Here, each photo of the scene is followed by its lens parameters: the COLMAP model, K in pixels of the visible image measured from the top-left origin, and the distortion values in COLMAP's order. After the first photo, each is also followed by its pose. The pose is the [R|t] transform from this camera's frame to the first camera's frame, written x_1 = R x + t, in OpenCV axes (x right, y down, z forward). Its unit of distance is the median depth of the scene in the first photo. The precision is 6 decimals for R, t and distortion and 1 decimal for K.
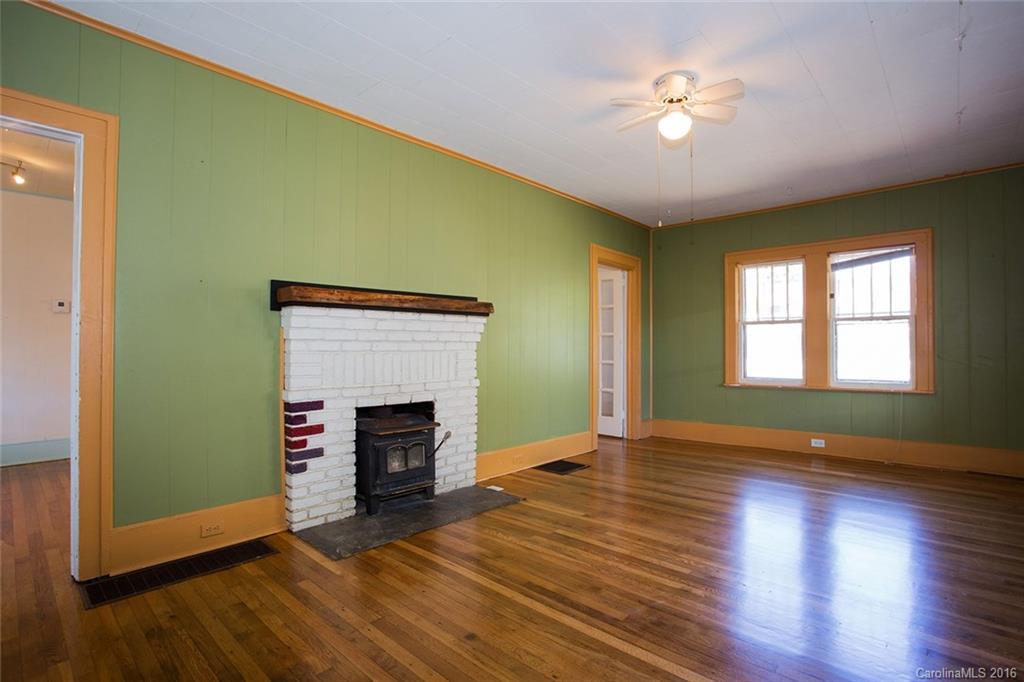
lens RADIAL K [[502.5, 0, 509.1], [0, 502.5, 341.4], [0, 0, 1]] dist [-0.071774, 0.030607]
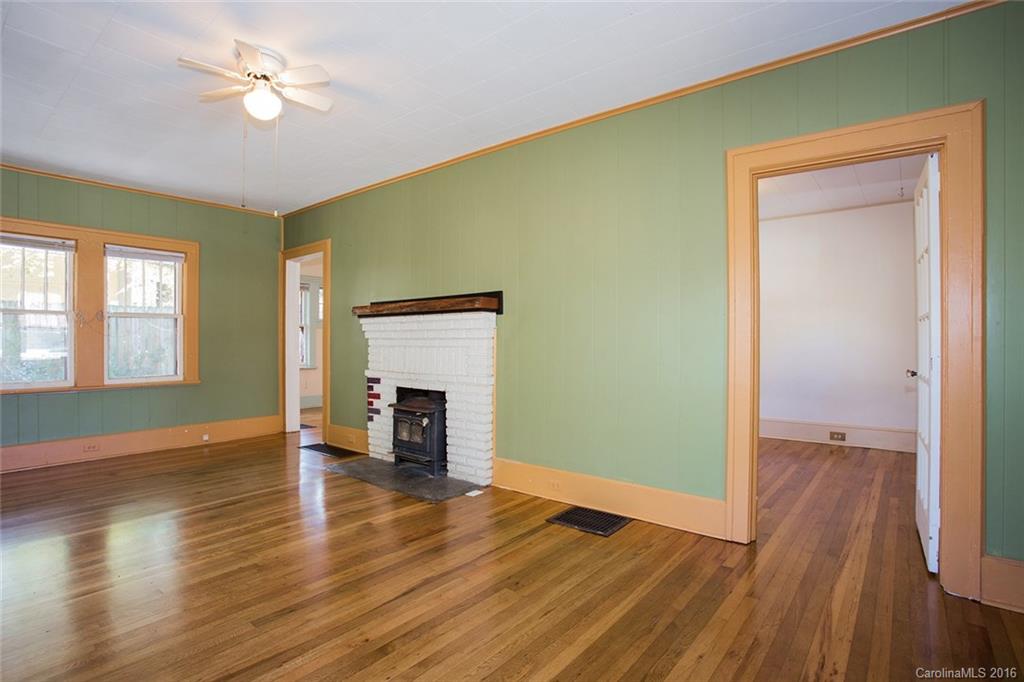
lens RADIAL K [[502.5, 0, 509.1], [0, 502.5, 341.4], [0, 0, 1]] dist [-0.071774, 0.030607]
pose [[0.069869, -0.005197, -0.997543, 0.818969], [0.005322, 0.999974, -0.004837, 0.010661], [0.997542, -0.004971, 0.069894, 0.890873]]
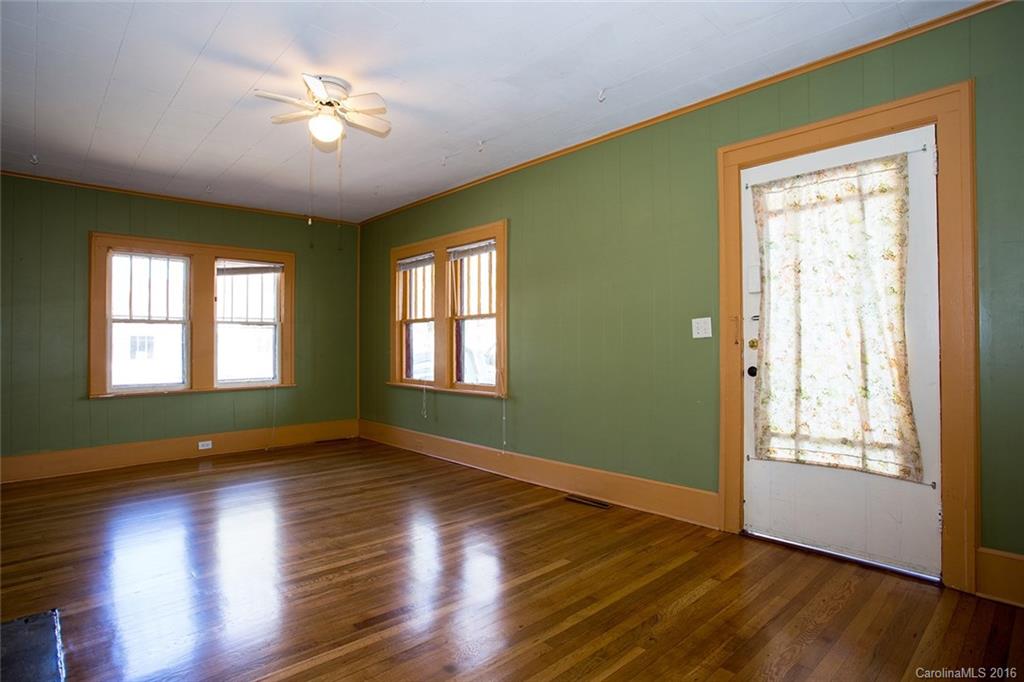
lens RADIAL K [[525.6, 0, 512.0], [0, 525.6, 341.0], [0, 0, 1]] dist [-0.041725, 0.000103]
pose [[0.061451, 0.011412, 0.998045, -0.441644], [-0.007428, 0.999912, -0.010976, 0.002395], [-0.998082, -0.006739, 0.061531, 0.356869]]
